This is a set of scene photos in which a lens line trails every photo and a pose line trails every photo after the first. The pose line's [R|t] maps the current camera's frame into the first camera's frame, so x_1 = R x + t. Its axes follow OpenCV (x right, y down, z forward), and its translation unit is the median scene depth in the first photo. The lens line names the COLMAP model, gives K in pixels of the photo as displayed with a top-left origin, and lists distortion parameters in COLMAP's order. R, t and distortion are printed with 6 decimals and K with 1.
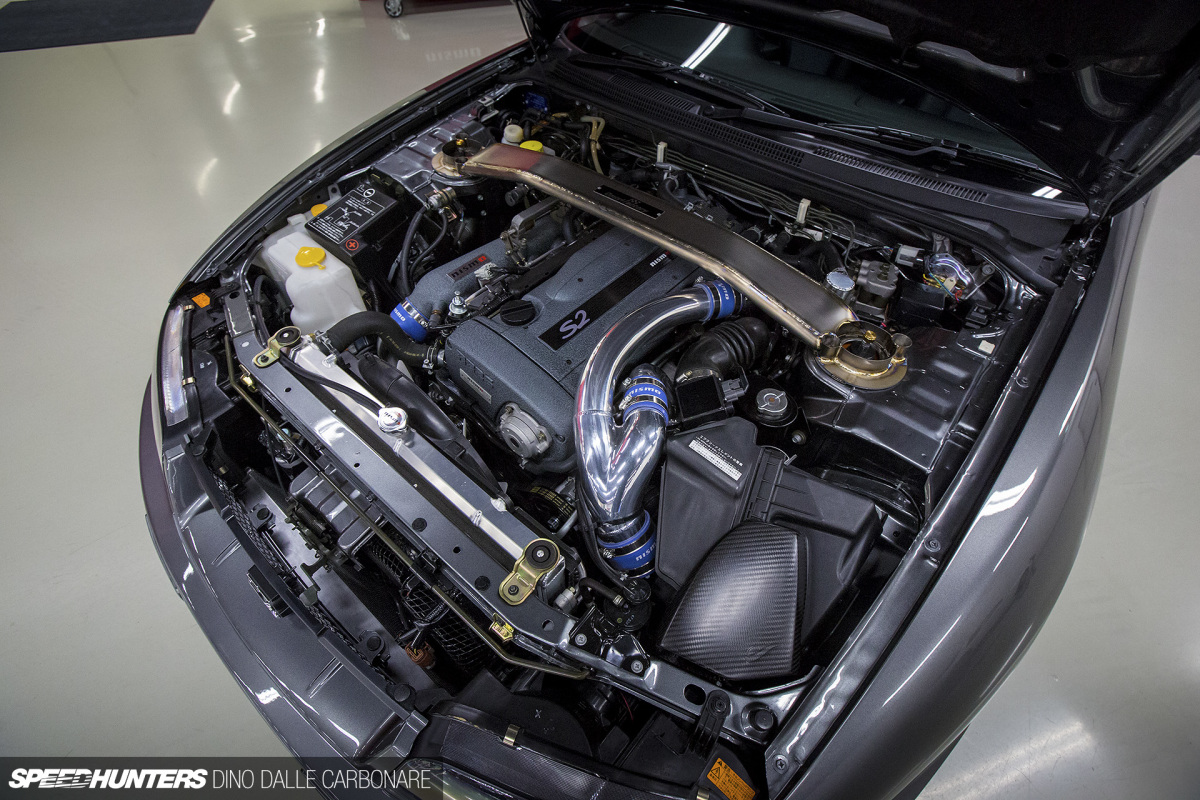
lens RADIAL K [[540.3, 0, 589.7], [0, 540.3, 394.0], [0, 0, 1]] dist [-0.049159, 0.013607]
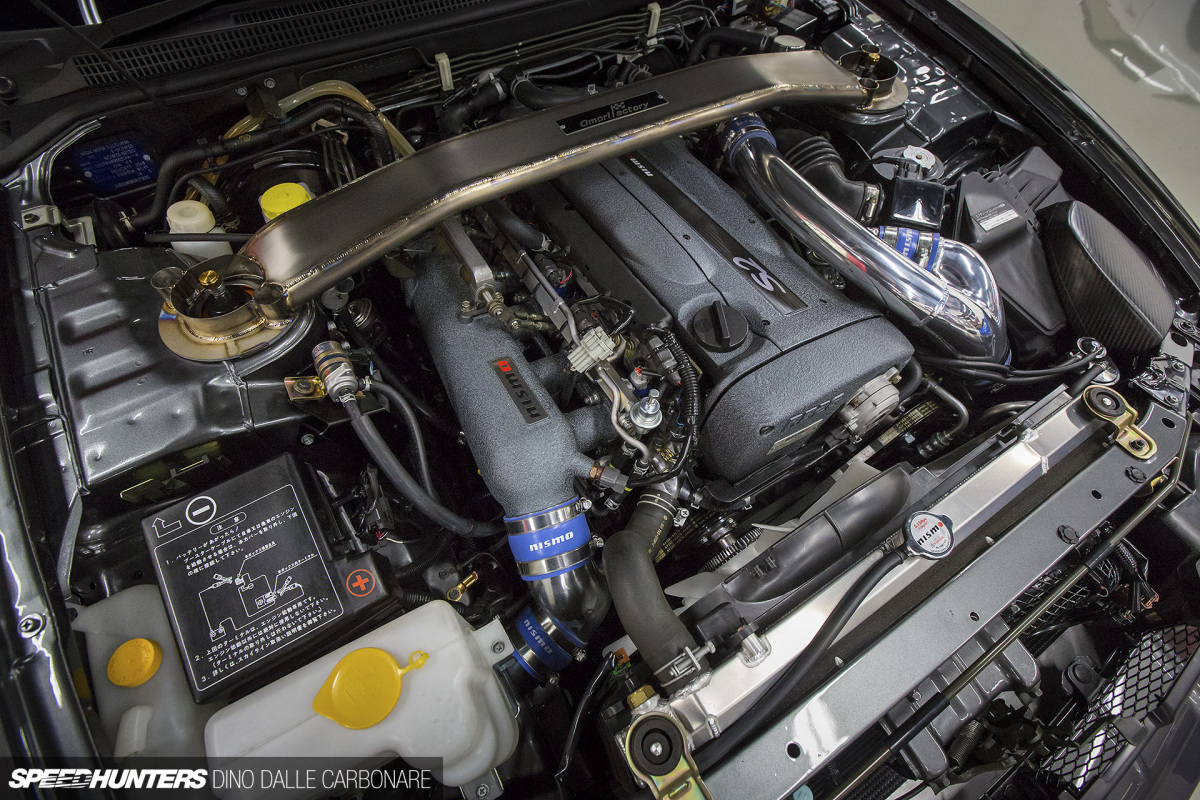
lens RADIAL K [[540.3, 0, 589.7], [0, 540.3, 394.0], [0, 0, 1]] dist [-0.049159, 0.013607]
pose [[0.323890, -0.799728, 0.505499, -0.529532], [0.712148, 0.557832, 0.426226, -0.455877], [-0.622849, 0.221940, 0.750202, 0.595696]]
